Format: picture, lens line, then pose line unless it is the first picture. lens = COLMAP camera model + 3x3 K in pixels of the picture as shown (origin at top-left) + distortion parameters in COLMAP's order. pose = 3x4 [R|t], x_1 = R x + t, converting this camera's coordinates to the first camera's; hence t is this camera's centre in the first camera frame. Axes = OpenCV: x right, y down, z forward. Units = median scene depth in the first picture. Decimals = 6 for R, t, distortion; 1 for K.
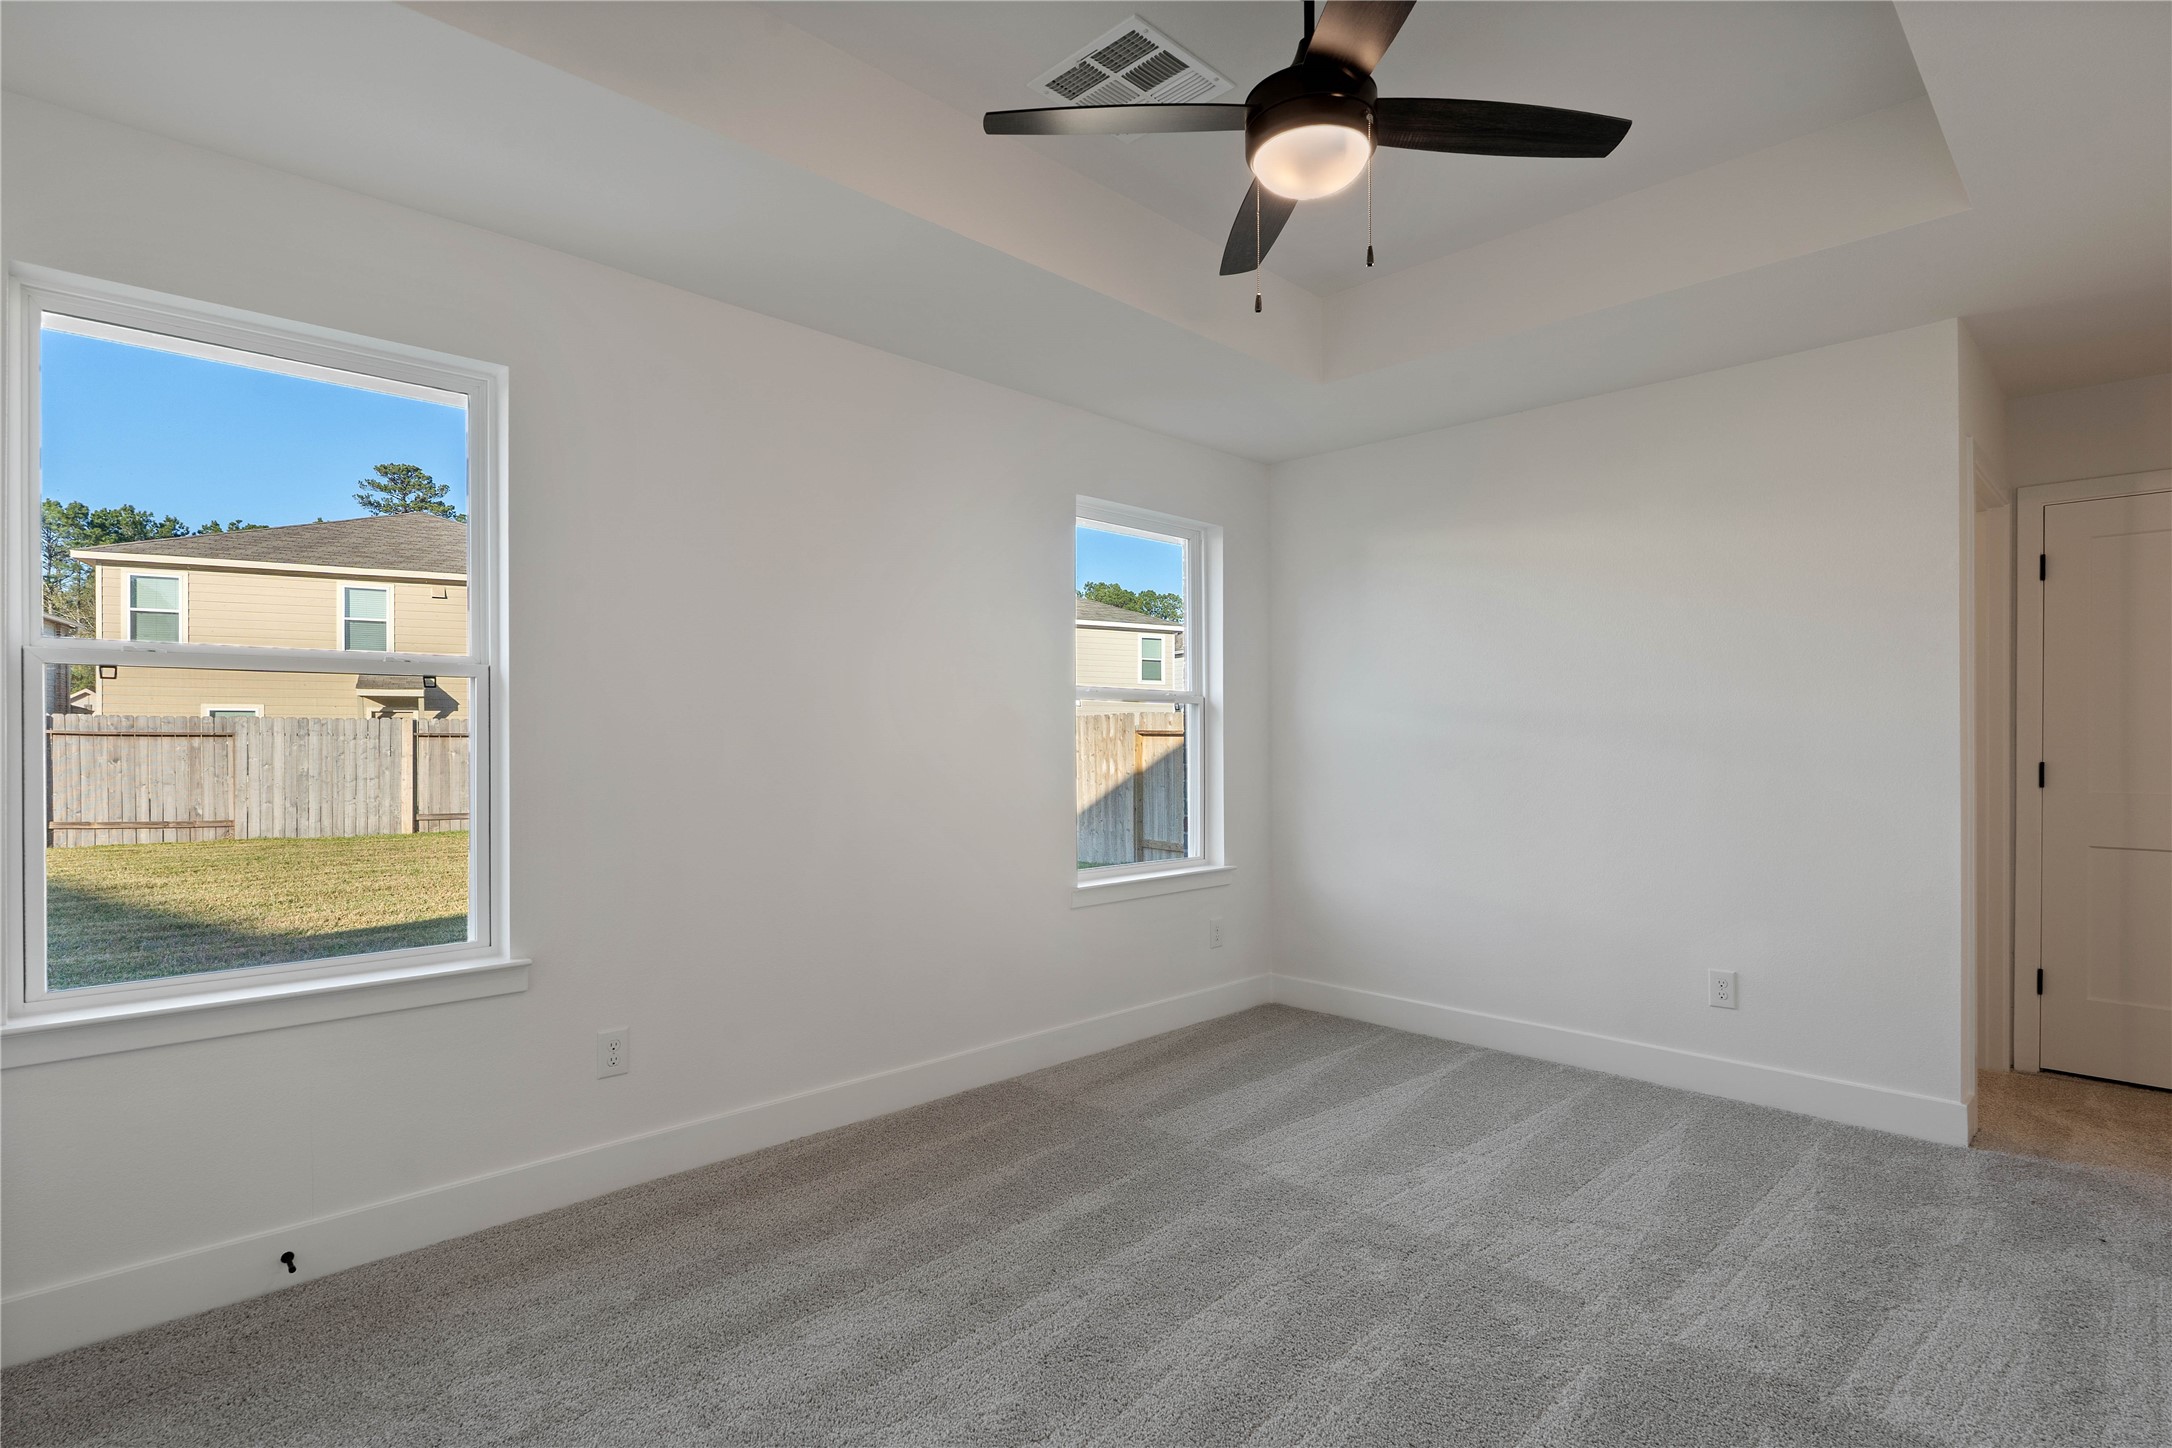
lens RADIAL K [[1102.2, 0, 1088.6], [0, 1102.2, 731.9], [0, 0, 1]] dist [0.002600, 0.000900]
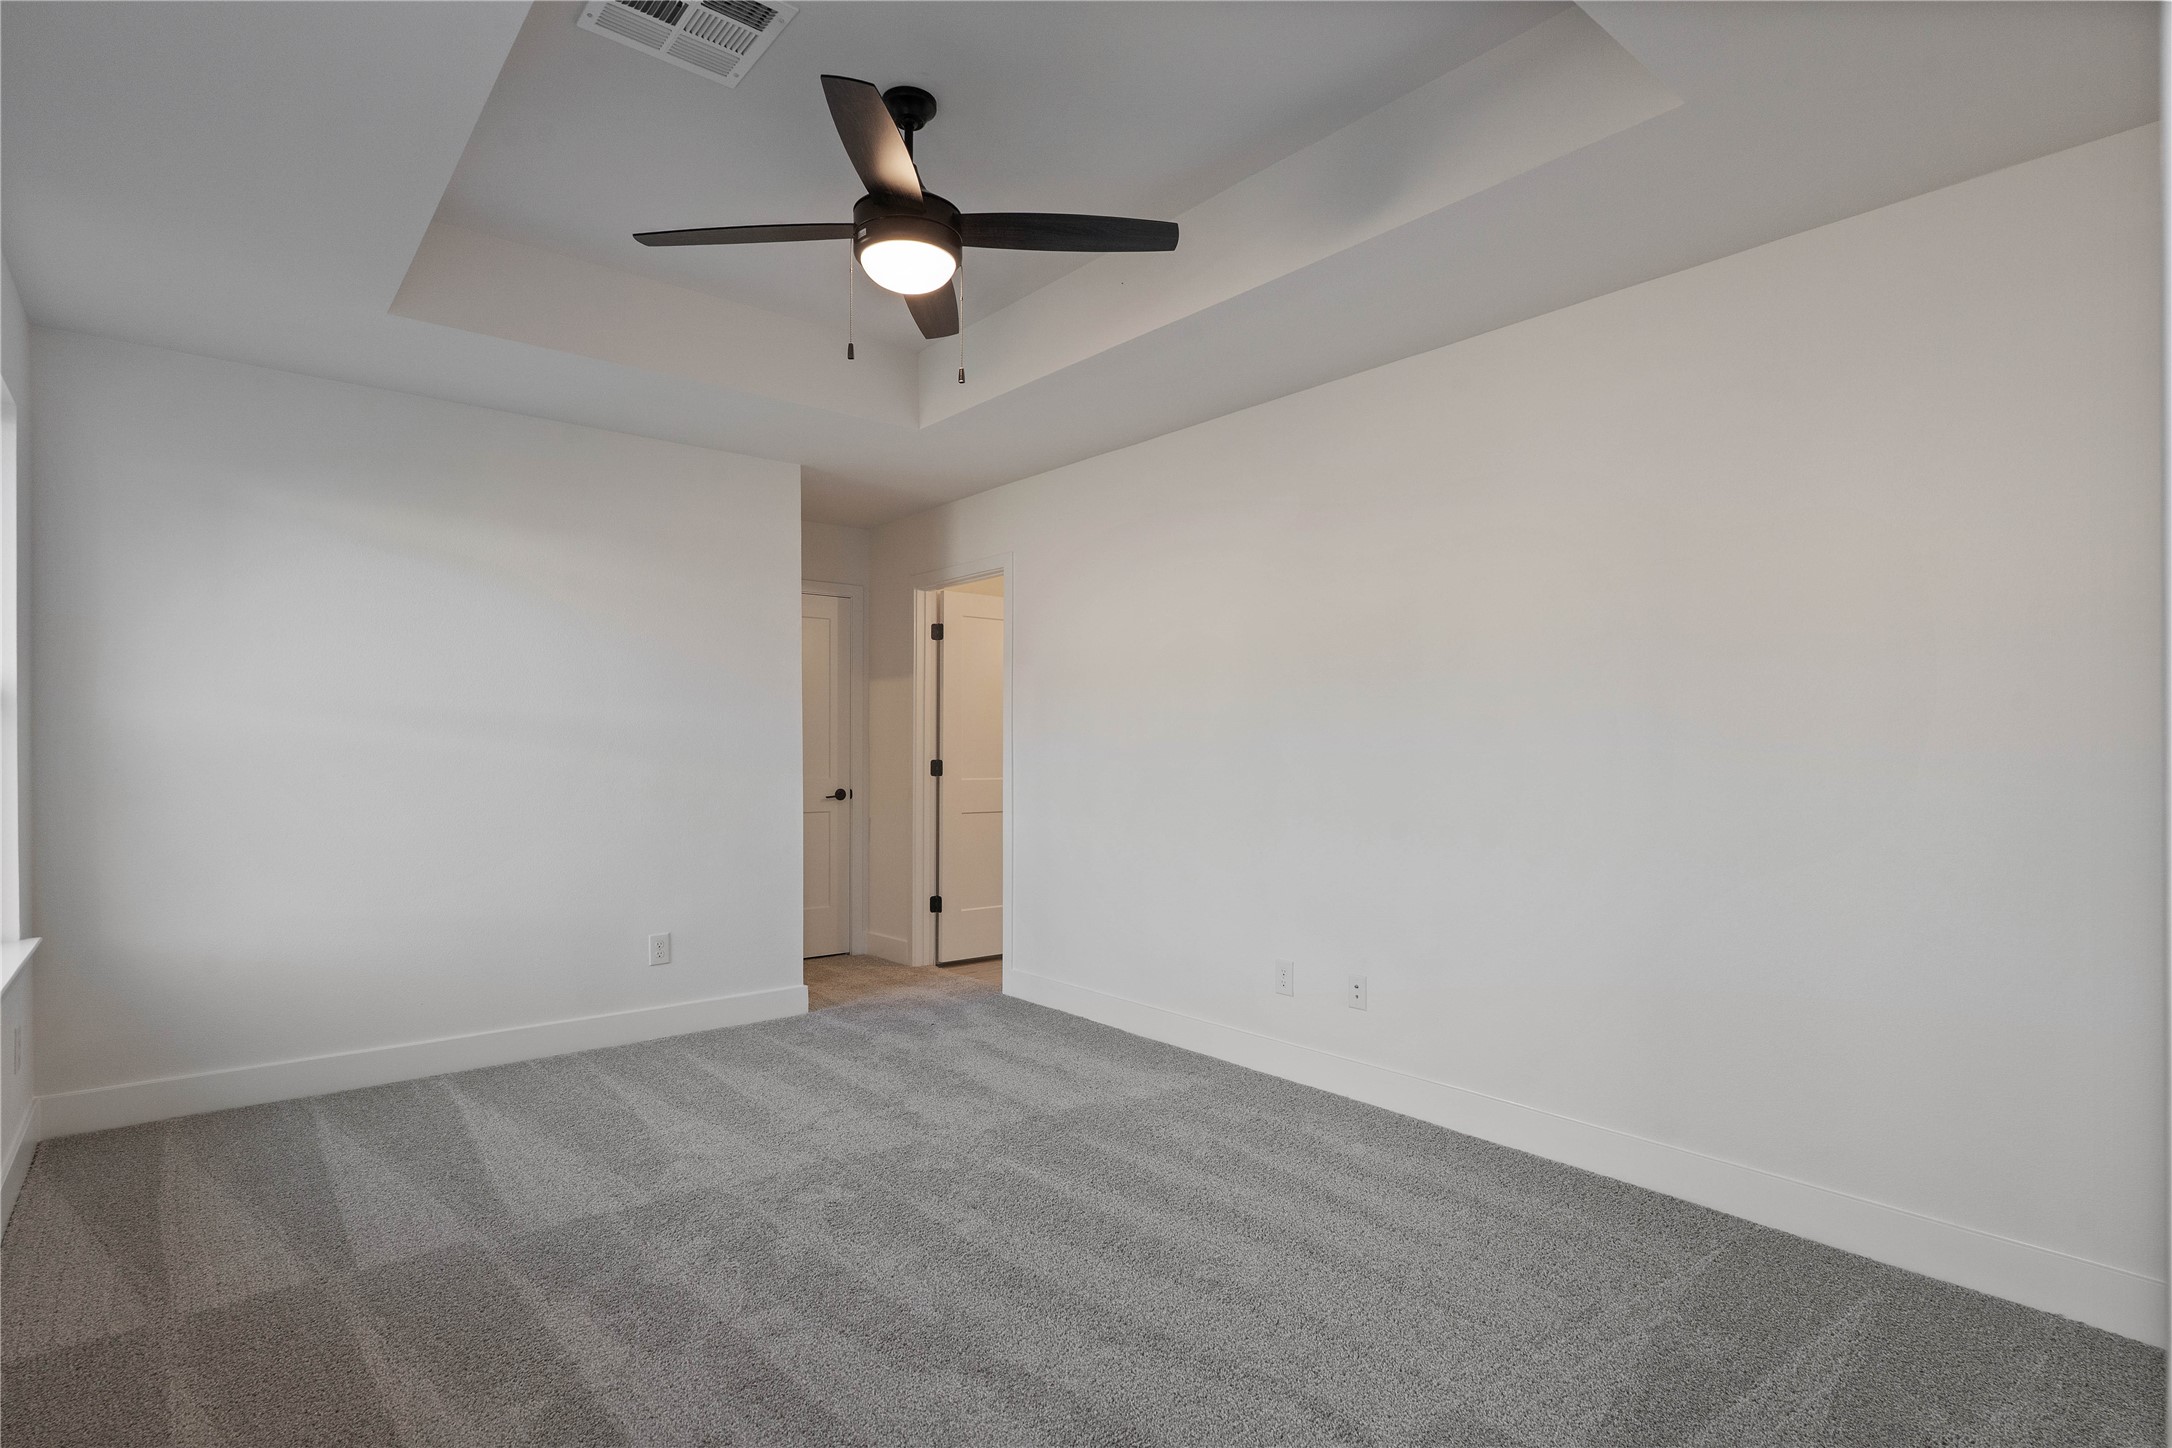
lens RADIAL K [[1102.2, 0, 1091.0], [0, 1102.2, 729.7], [0, 0, 1]] dist [0.002600, 0.000900]
pose [[0.086025, 0.014309, 0.996190, -0.692253], [-0.005009, 0.999890, -0.013930, 0.008128], [-0.996280, -0.003792, 0.086087, 0.497031]]
